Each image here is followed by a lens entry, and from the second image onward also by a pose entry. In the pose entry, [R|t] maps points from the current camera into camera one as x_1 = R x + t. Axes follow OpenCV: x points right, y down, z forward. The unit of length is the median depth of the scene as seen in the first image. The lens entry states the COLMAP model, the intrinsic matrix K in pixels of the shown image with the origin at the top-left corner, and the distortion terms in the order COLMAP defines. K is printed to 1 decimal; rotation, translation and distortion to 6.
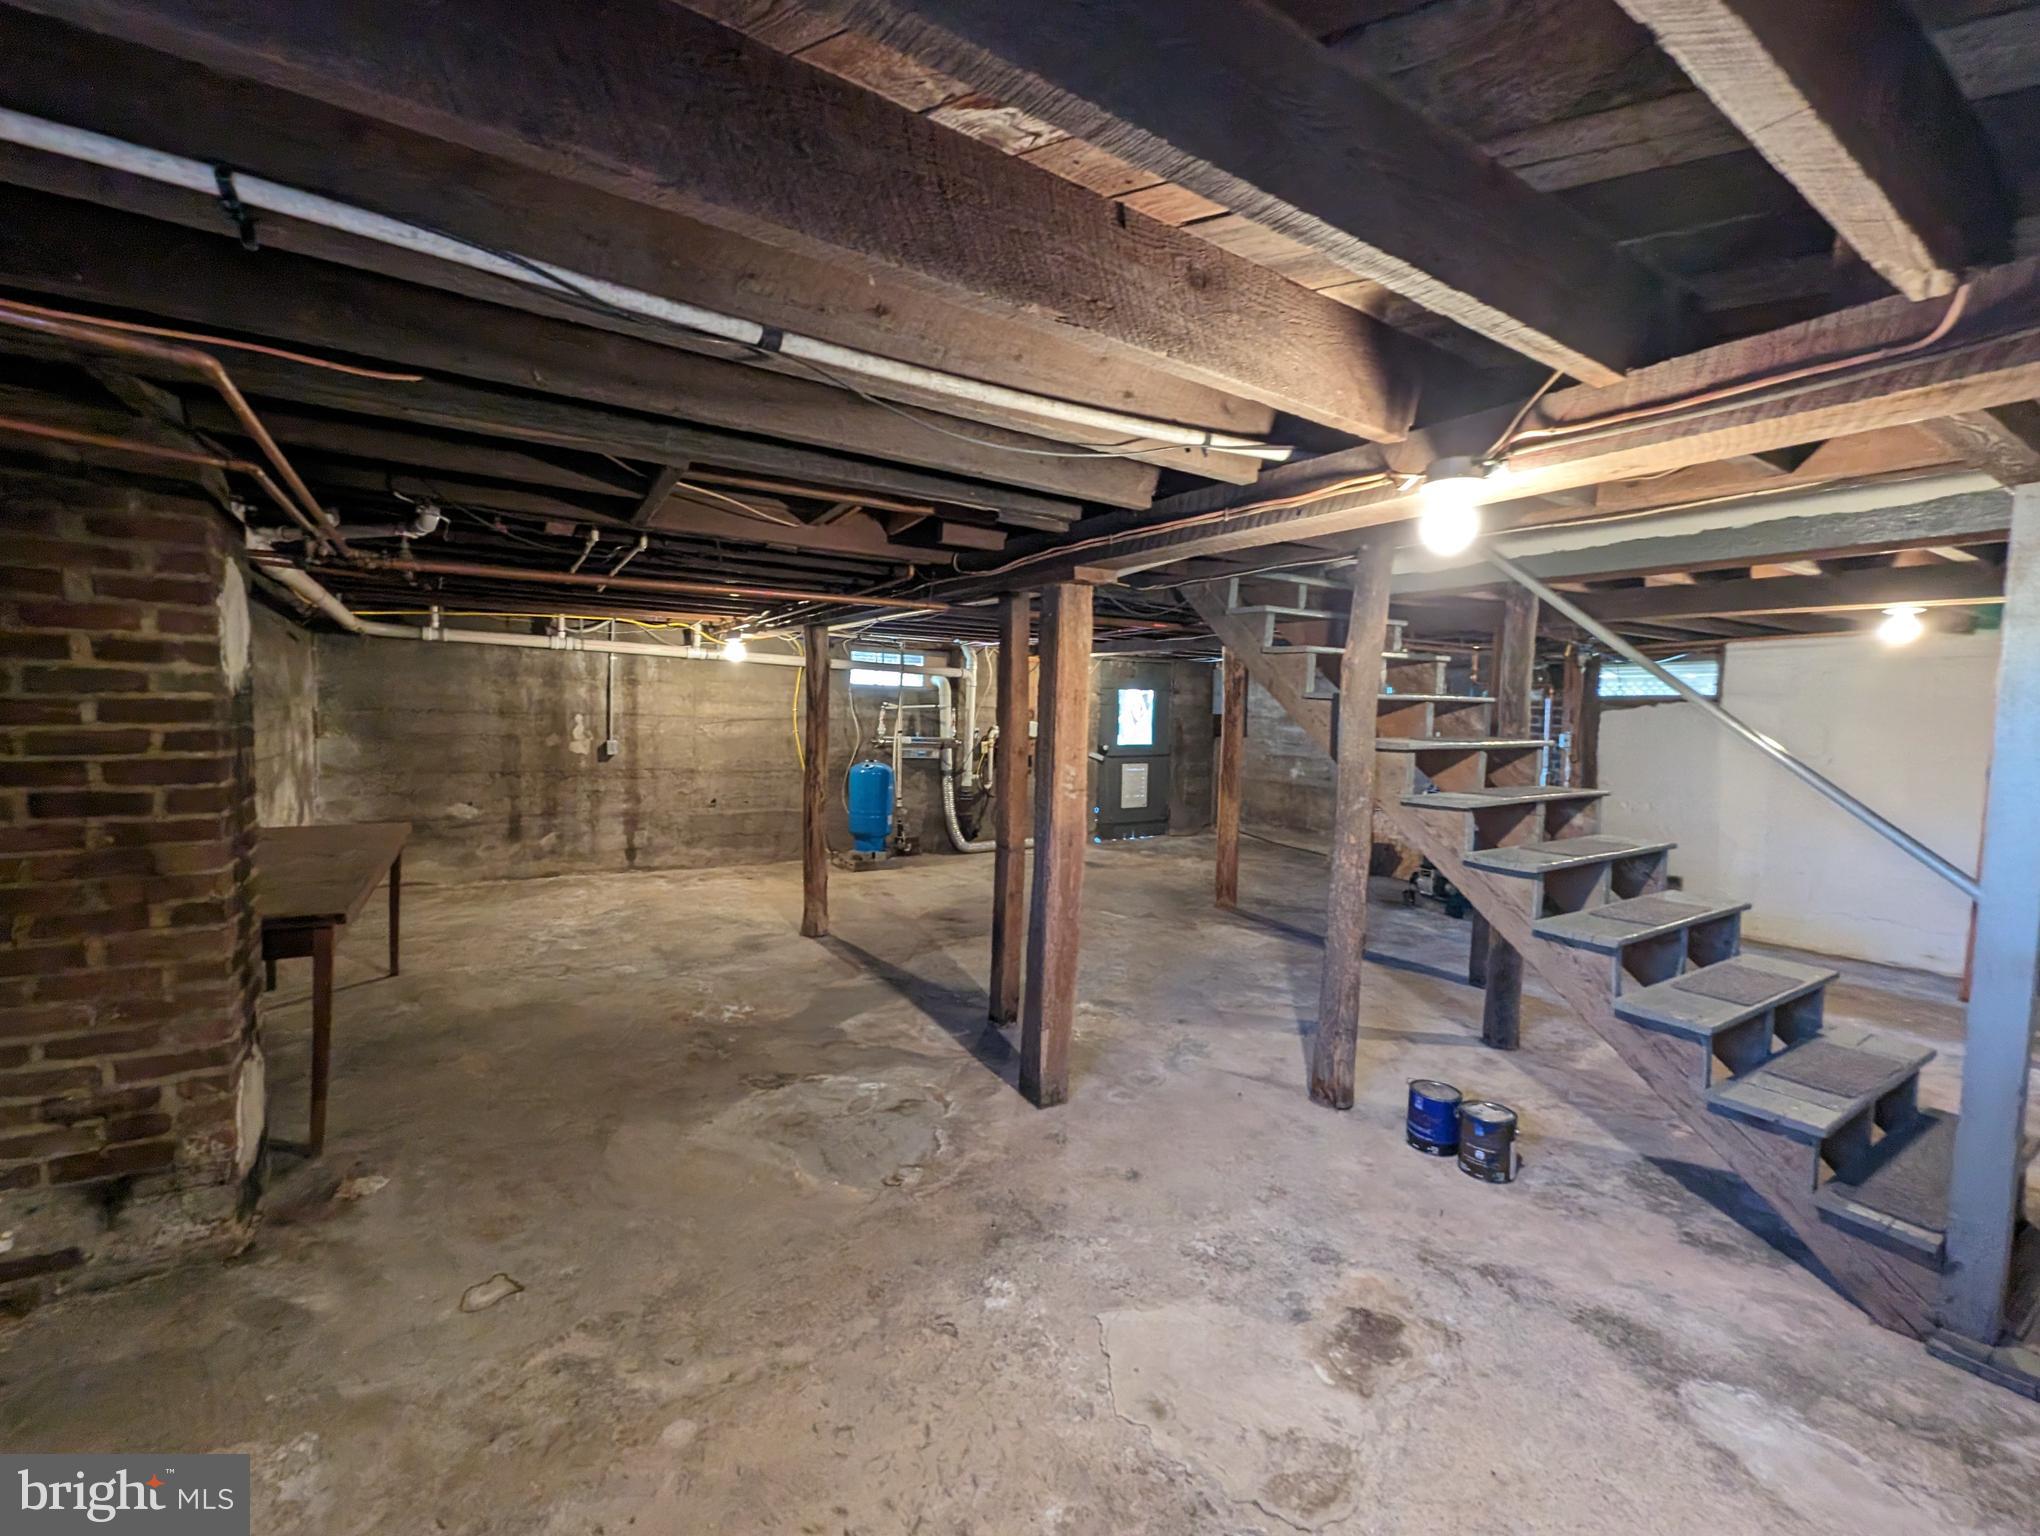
lens RADIAL K [[845.9, 0, 1010.4], [0, 845.9, 757.2], [0, 0, 1]] dist [0.002100, 0.000043]
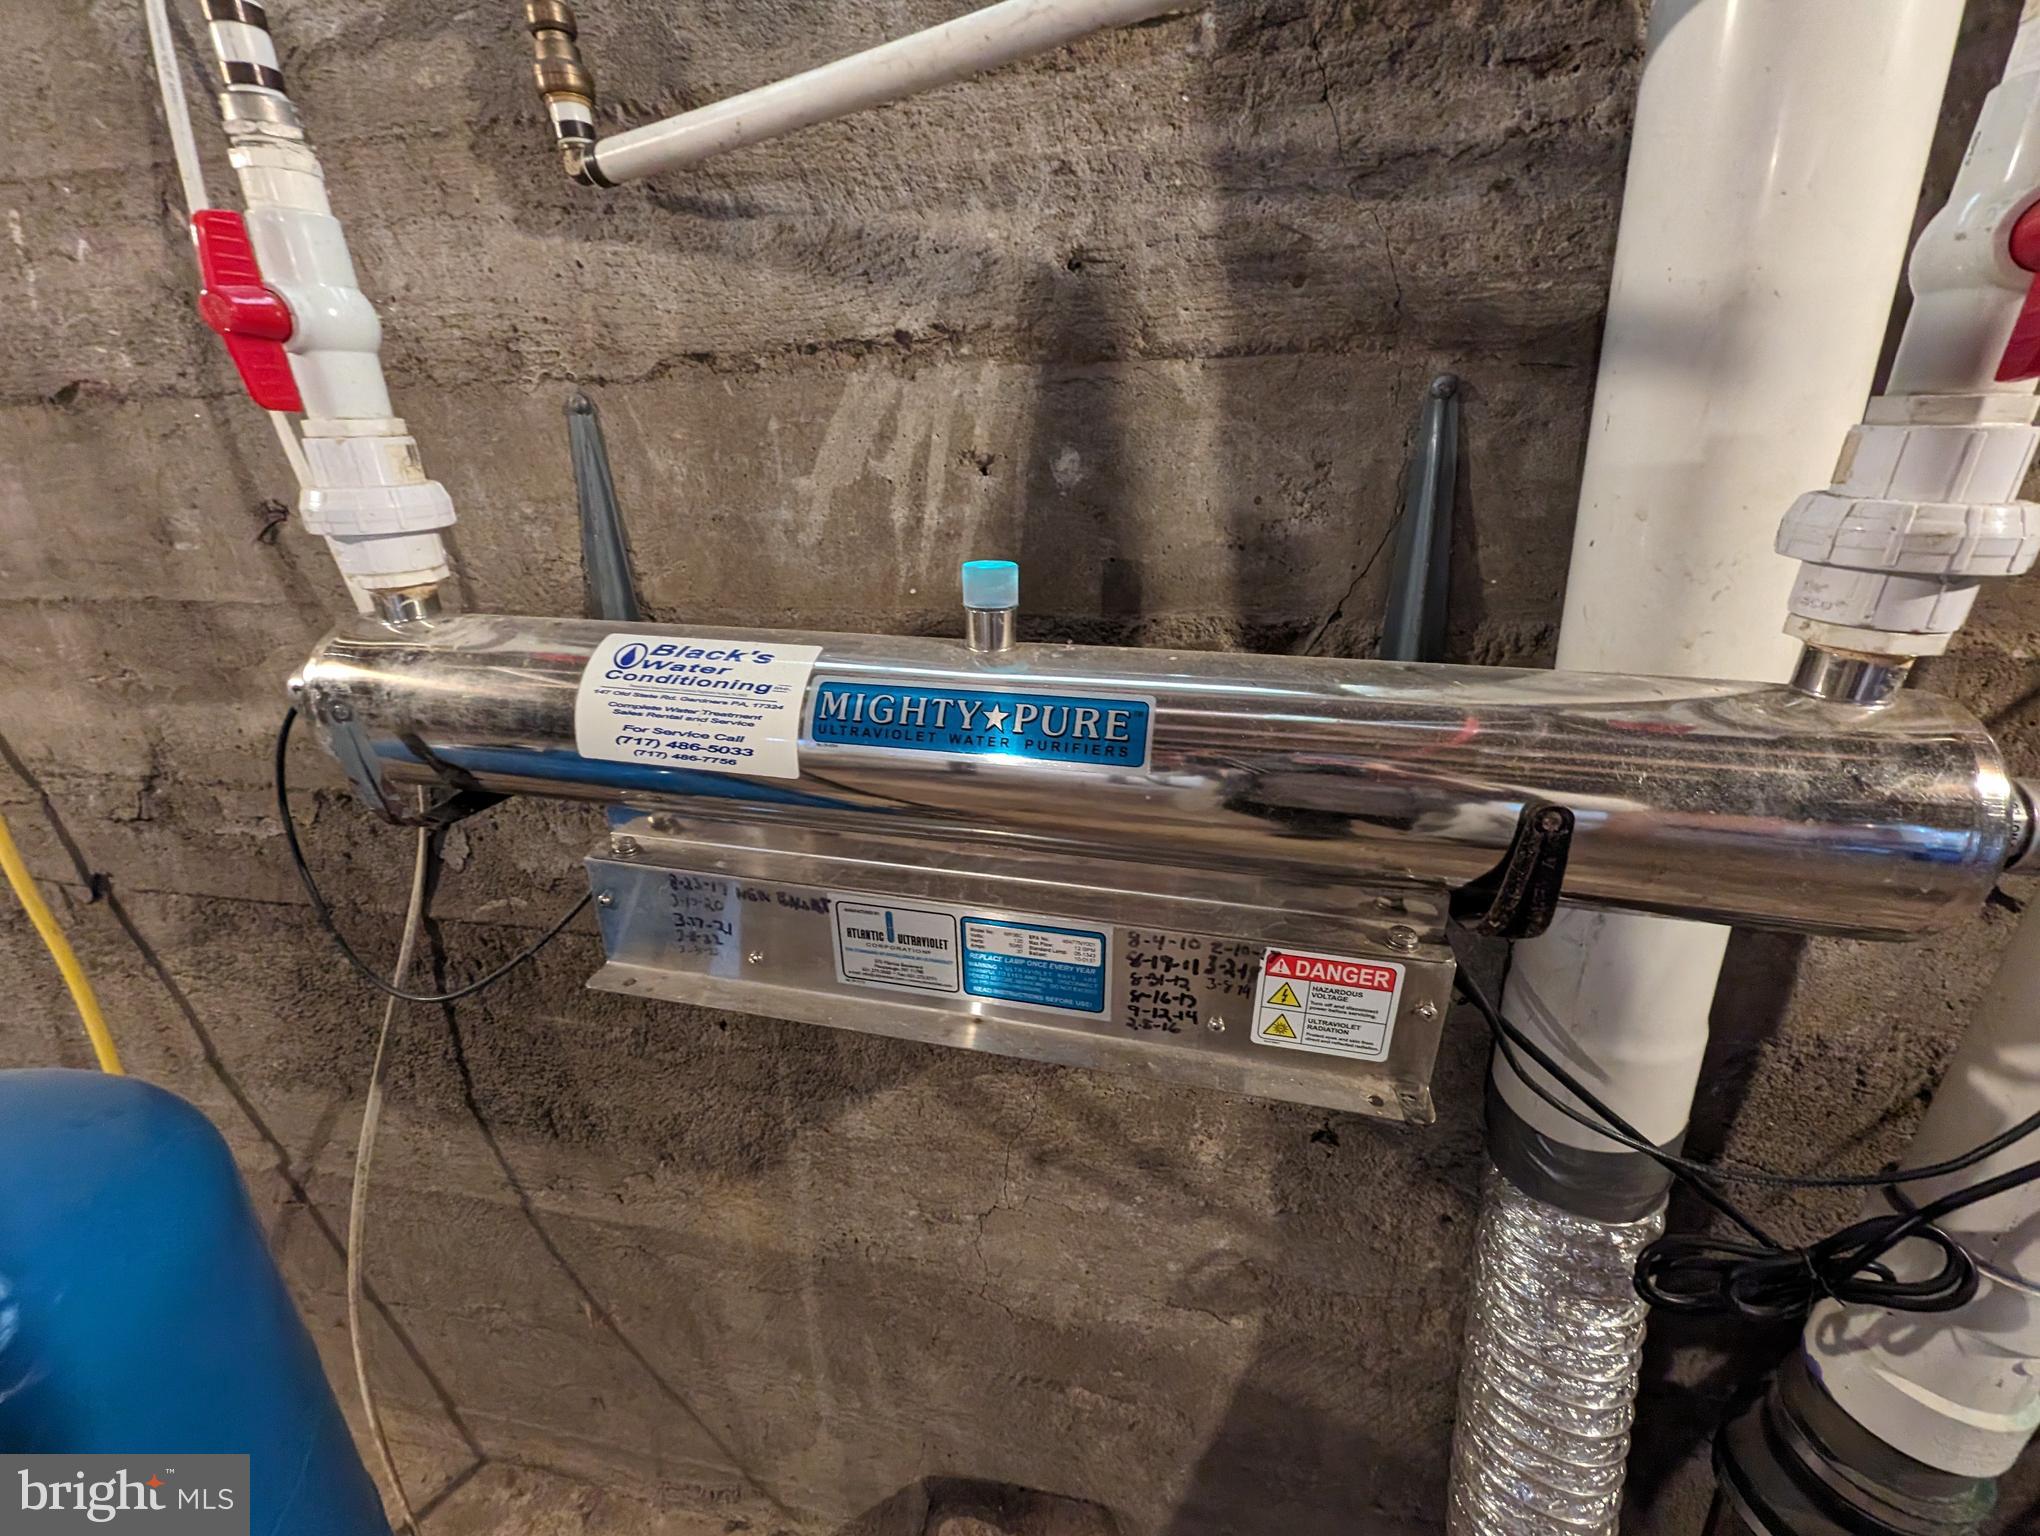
lens RADIAL K [[845.9, 0, 1019.1], [0, 845.9, 771.7], [0, 0, 1]] dist [0.002100, 0.000043]
pose [[0.732626, 0.217842, -0.644829, -0.084174], [-0.009530, 0.950588, 0.310309, -0.038736], [0.680565, -0.221195, 0.698502, 1.115418]]
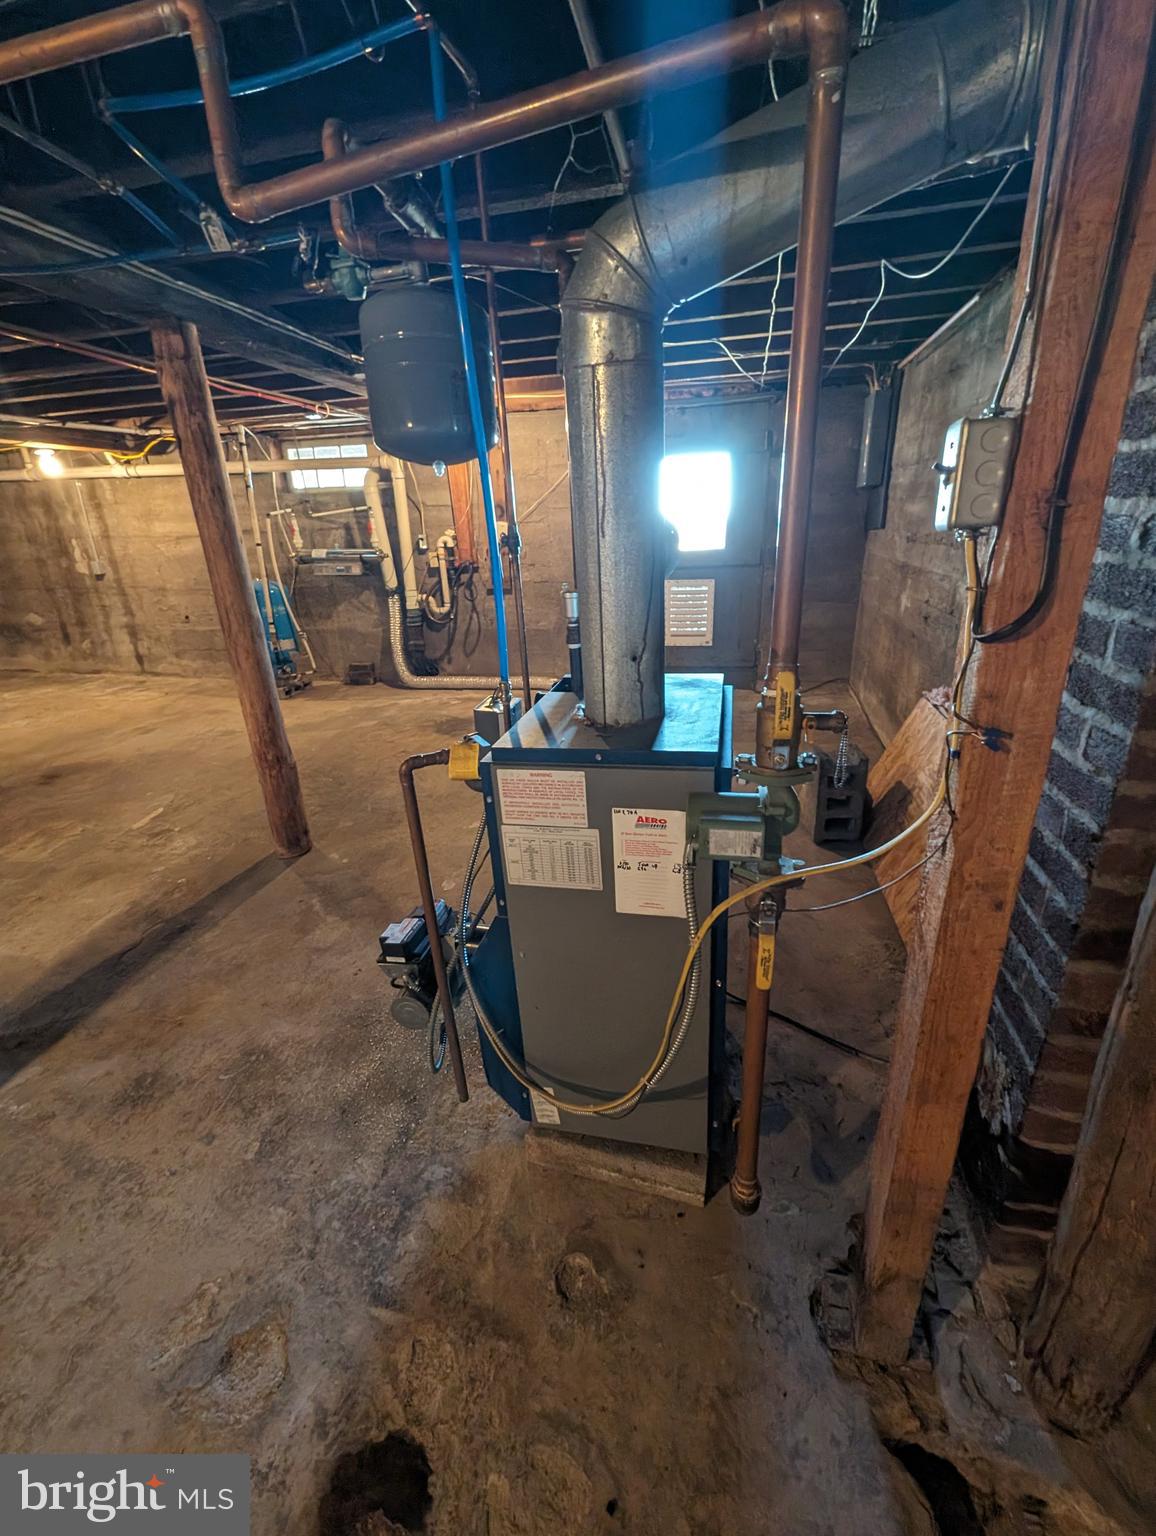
lens RADIAL K [[636.9, 0, 582.1], [0, 636.9, 770.6], [0, 0, 1]] dist [0.002100, 0.000043]
pose [[0.708316, 0.206476, -0.675023, 0.638726], [0.013458, 0.952141, 0.305362, -0.004656], [0.705768, -0.225377, 0.671638, 0.799264]]
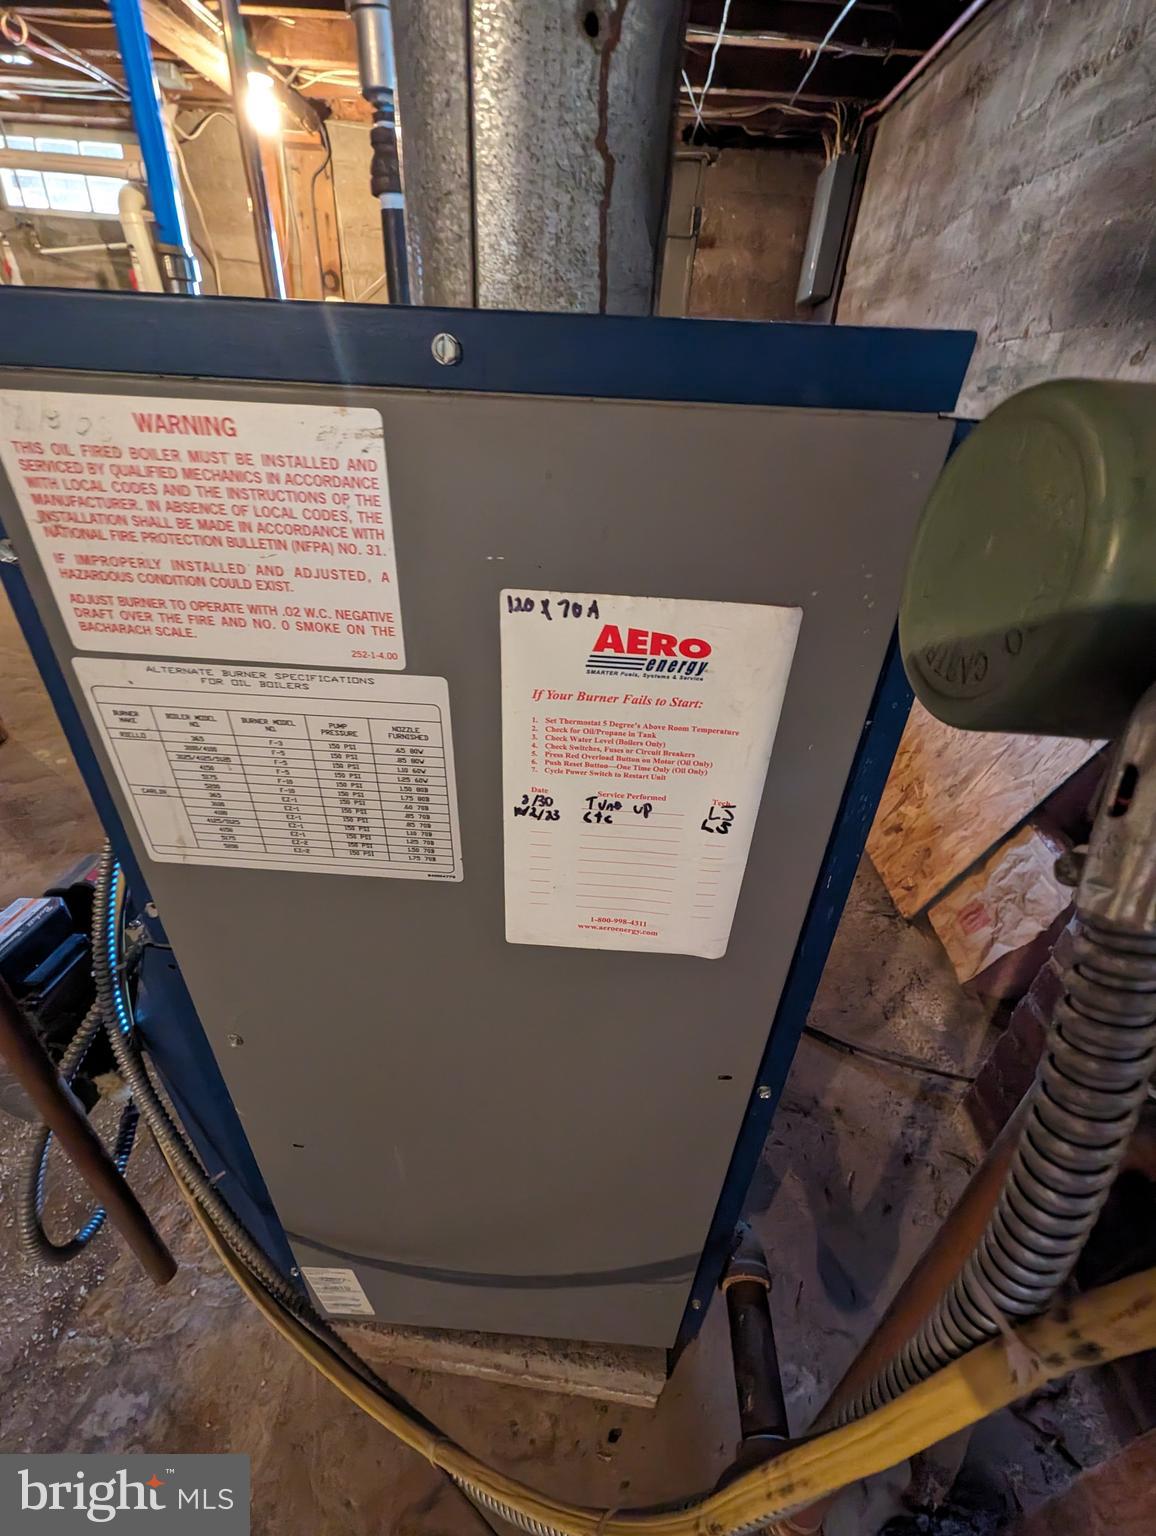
lens RADIAL K [[636.9, 0, 585.0], [0, 636.9, 768.0], [0, 0, 1]] dist [0.002100, 0.000043]
pose [[0.821453, 0.311527, -0.477667, 0.570392], [-0.079734, 0.892120, 0.444707, 0.041414], [0.564675, -0.327219, 0.757674, 0.873069]]
